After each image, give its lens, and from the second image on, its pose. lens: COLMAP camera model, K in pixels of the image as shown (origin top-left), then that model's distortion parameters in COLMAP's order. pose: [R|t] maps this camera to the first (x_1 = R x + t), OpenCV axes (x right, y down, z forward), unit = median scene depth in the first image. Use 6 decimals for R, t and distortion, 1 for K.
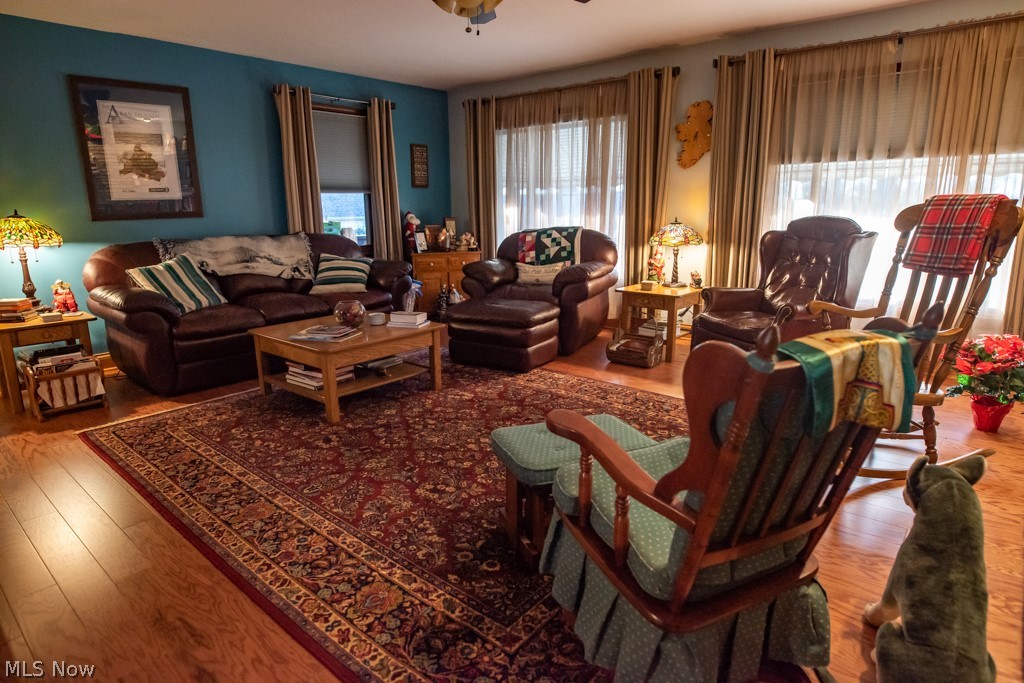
lens RADIAL K [[591.2, 0, 512.0], [0, 591.2, 341.5], [0, 0, 1]] dist [-0.018312, -0.000933]
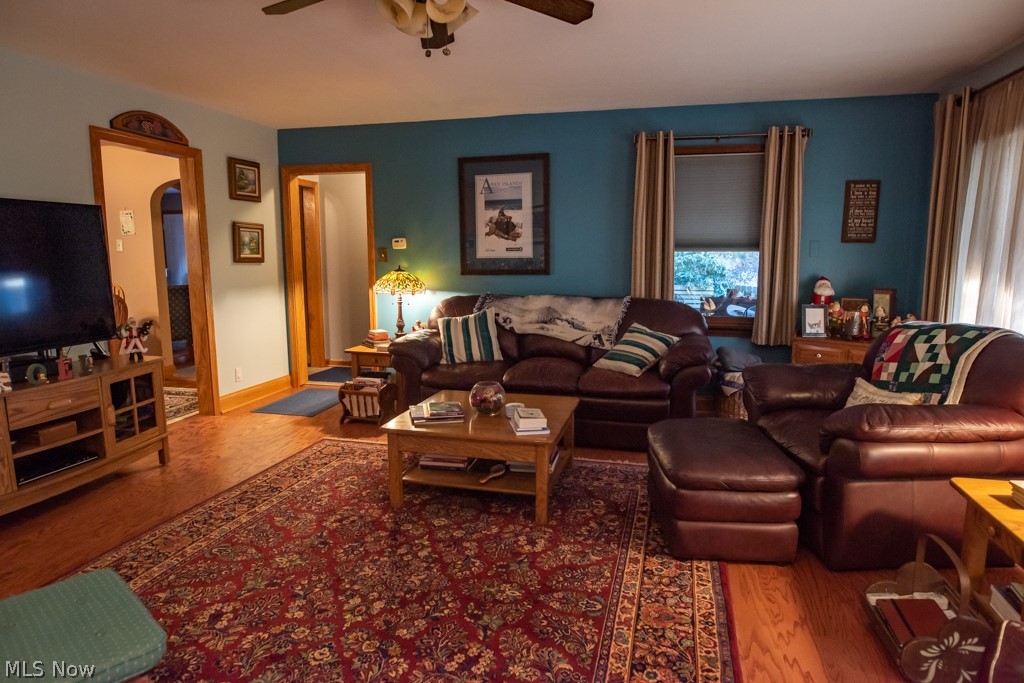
lens RADIAL K [[608.5, 0, 512.0], [0, 608.5, 341.5], [0, 0, 1]] dist [-0.021361, -0.000755]
pose [[0.441447, 0.141518, -0.886057, 0.482819], [-0.204880, 0.977295, 0.054015, -0.169017], [0.873584, 0.157691, 0.460419, 0.561826]]
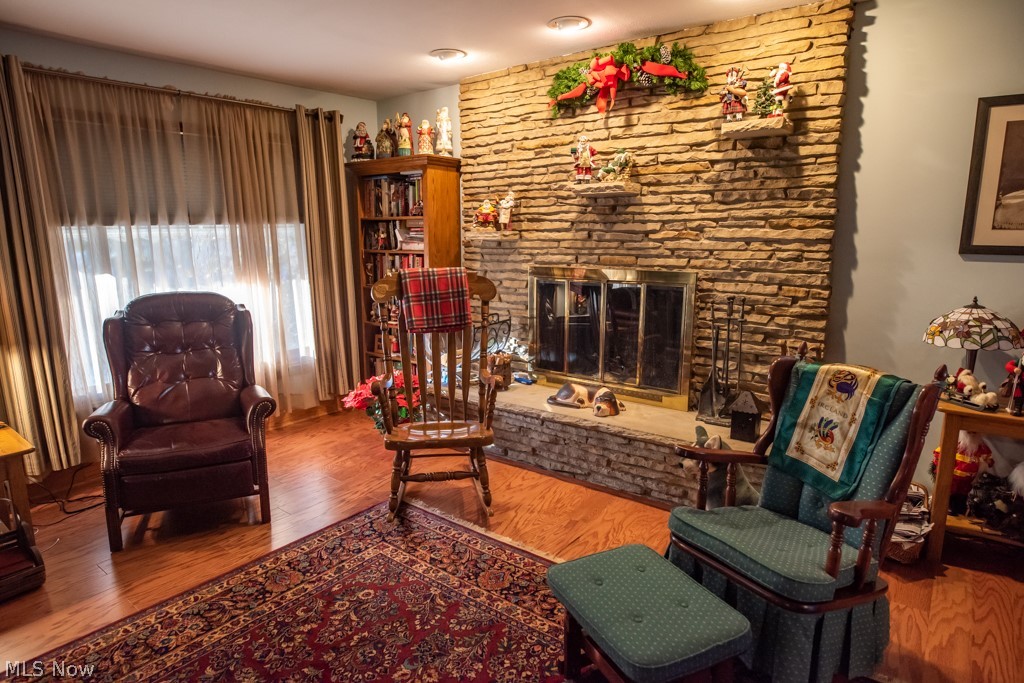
lens RADIAL K [[591.2, 0, 512.0], [0, 591.2, 341.5], [0, 0, 1]] dist [-0.018312, -0.000933]
pose [[-0.057180, -0.174201, 0.983049, -0.317825], [0.236858, 0.954180, 0.182863, -0.184205], [-0.969860, 0.243299, -0.013299, 0.562535]]
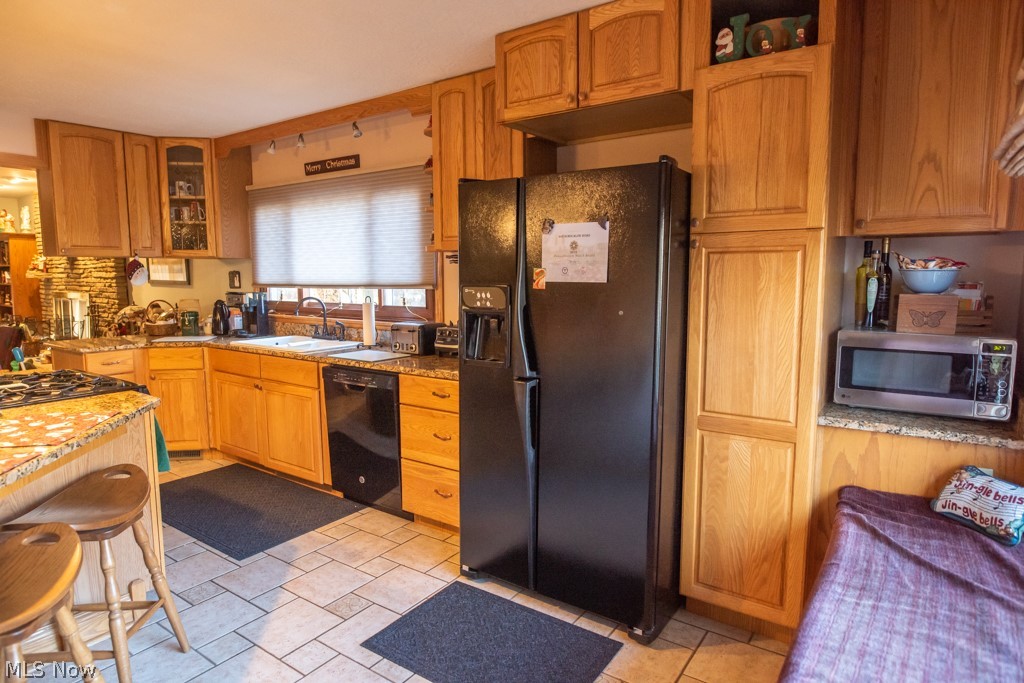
lens RADIAL K [[591.2, 0, 512.0], [0, 591.2, 341.5], [0, 0, 1]] dist [-0.018312, -0.000933]
pose [[-0.109122, -0.102929, 0.988685, -1.311572], [0.230394, 0.964921, 0.125884, 0.137020], [-0.966960, 0.241524, -0.081580, -0.725550]]
